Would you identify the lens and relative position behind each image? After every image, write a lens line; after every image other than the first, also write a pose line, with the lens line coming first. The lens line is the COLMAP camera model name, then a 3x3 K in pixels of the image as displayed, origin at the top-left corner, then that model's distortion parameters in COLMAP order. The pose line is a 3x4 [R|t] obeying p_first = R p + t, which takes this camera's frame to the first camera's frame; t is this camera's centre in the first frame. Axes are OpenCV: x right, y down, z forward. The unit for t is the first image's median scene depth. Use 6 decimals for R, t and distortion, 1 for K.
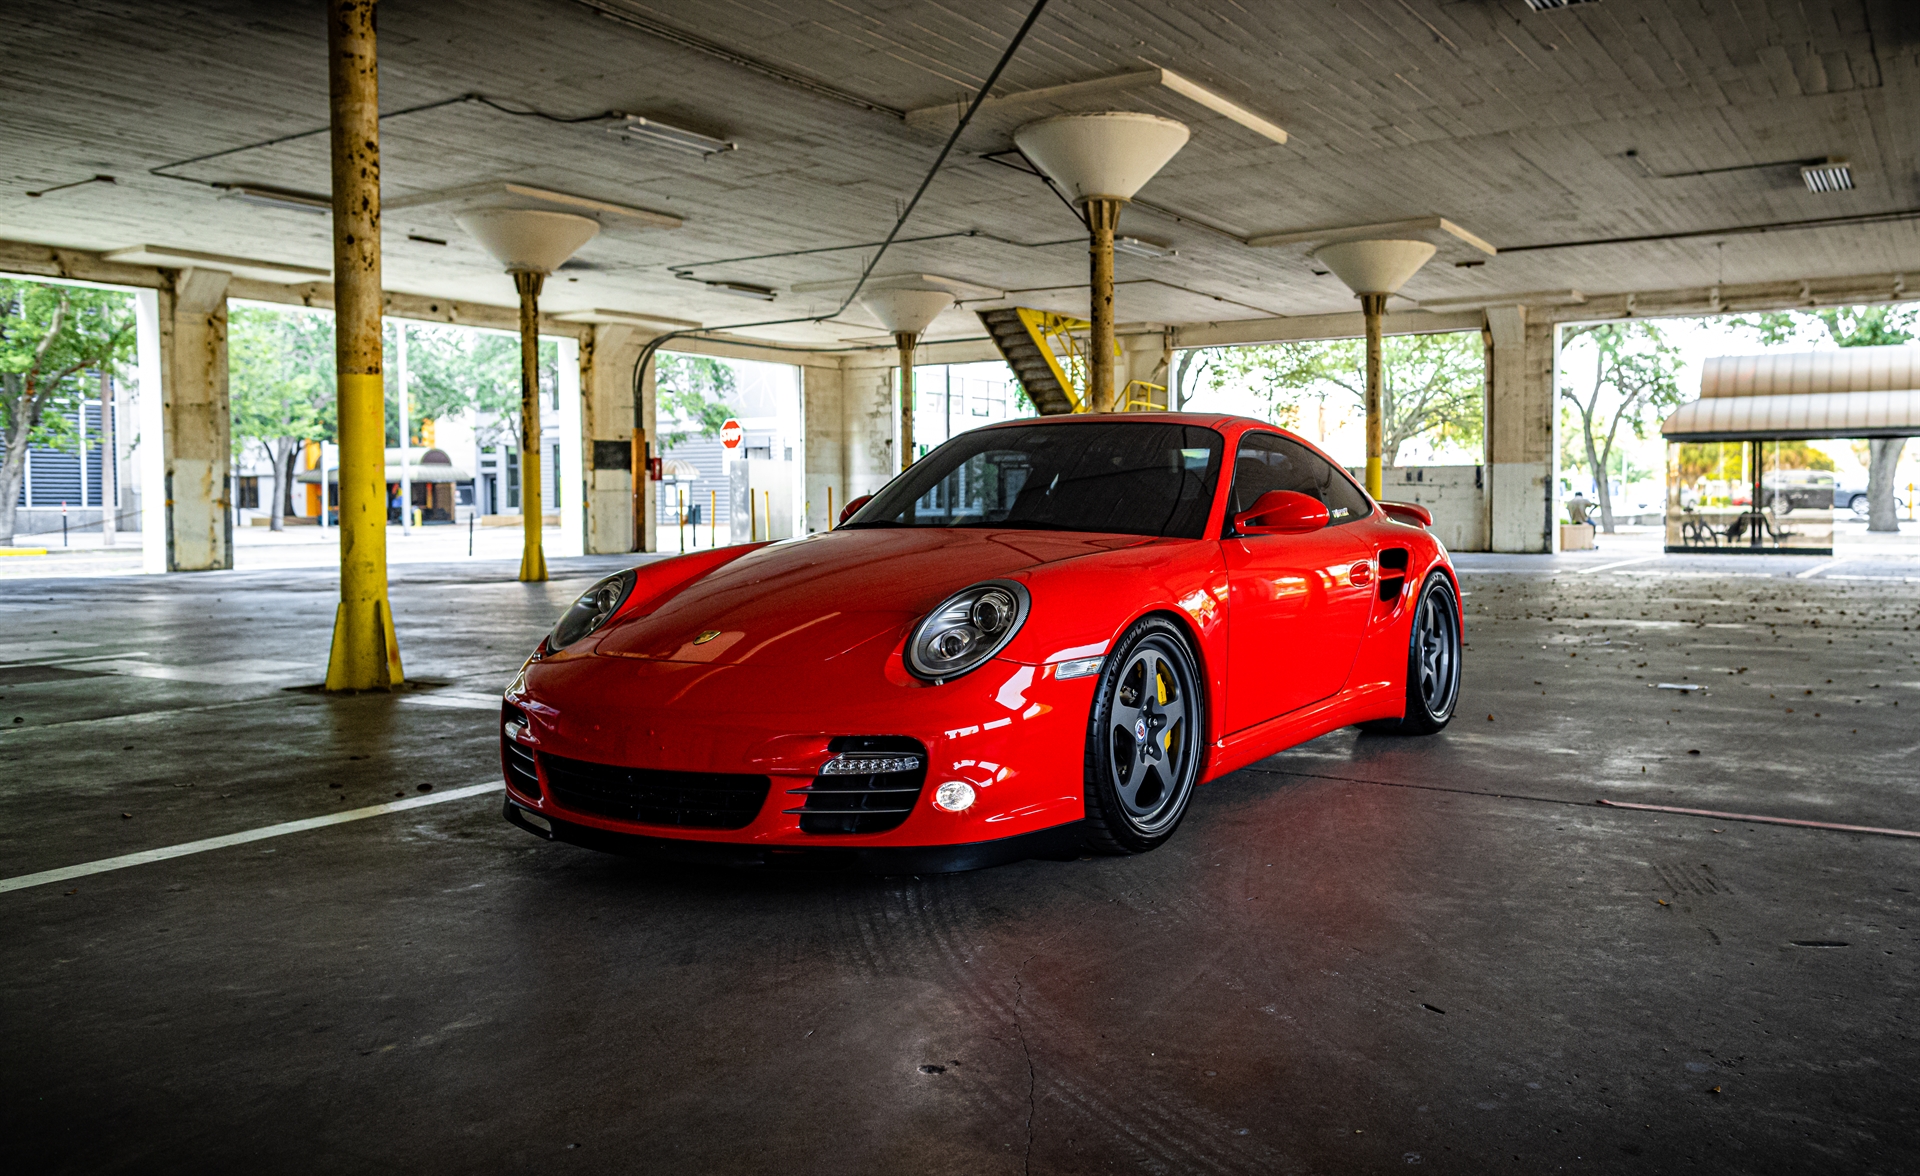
lens RADIAL K [[1466.2, 0, 964.9], [0, 1466.2, 581.4], [0, 0, 1]] dist [-0.002189, 0.001833]
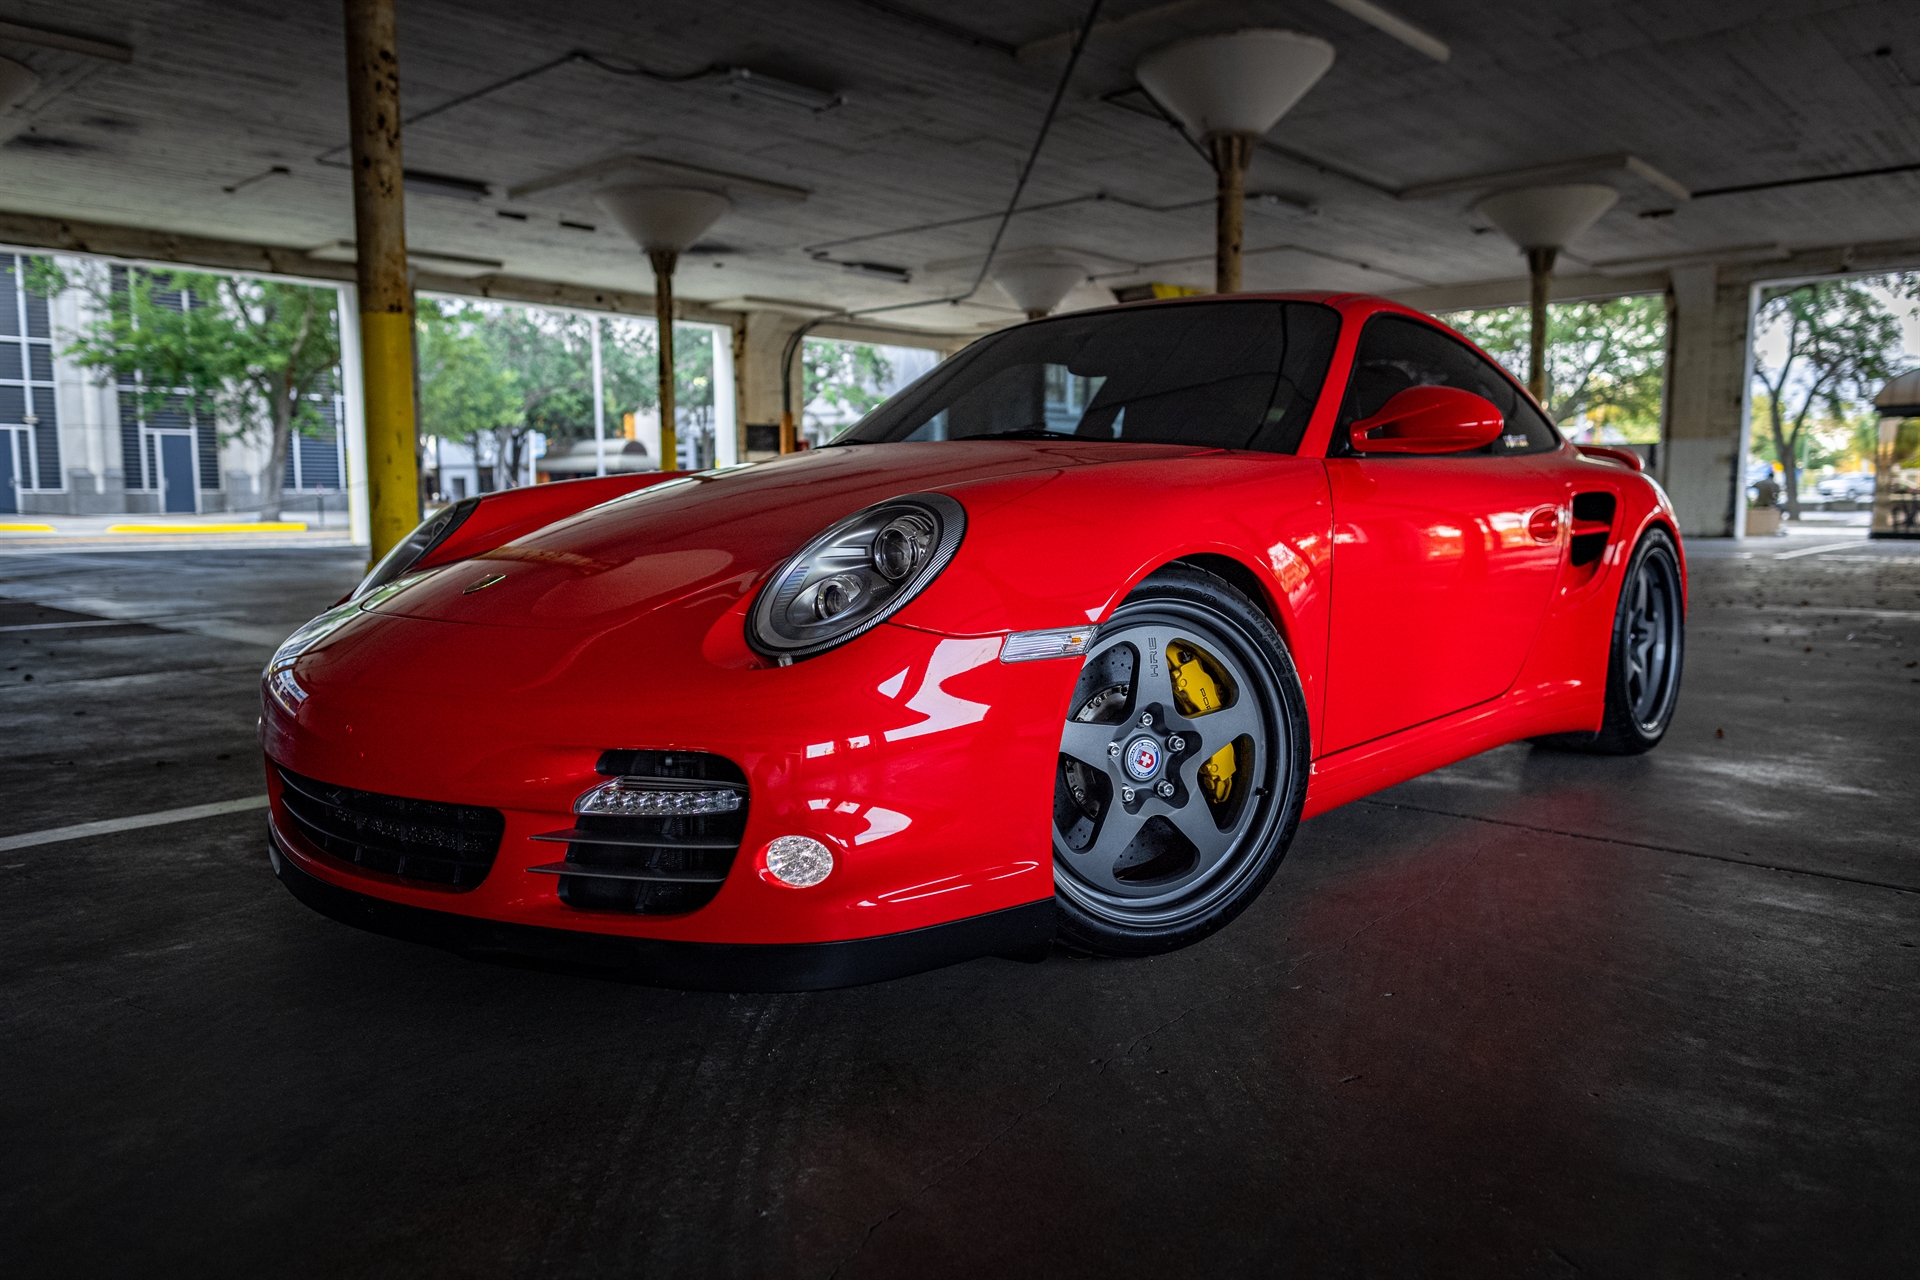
lens RADIAL K [[1311.7, 0, 906.9], [0, 1311.7, 635.1], [0, 0, 1]] dist [0.011463, -0.008183]
pose [[0.986868, 0.022770, -0.159913, 0.028506], [-0.014434, 0.998485, 0.053095, 0.007005], [0.160880, -0.050090, 0.985702, 0.132142]]
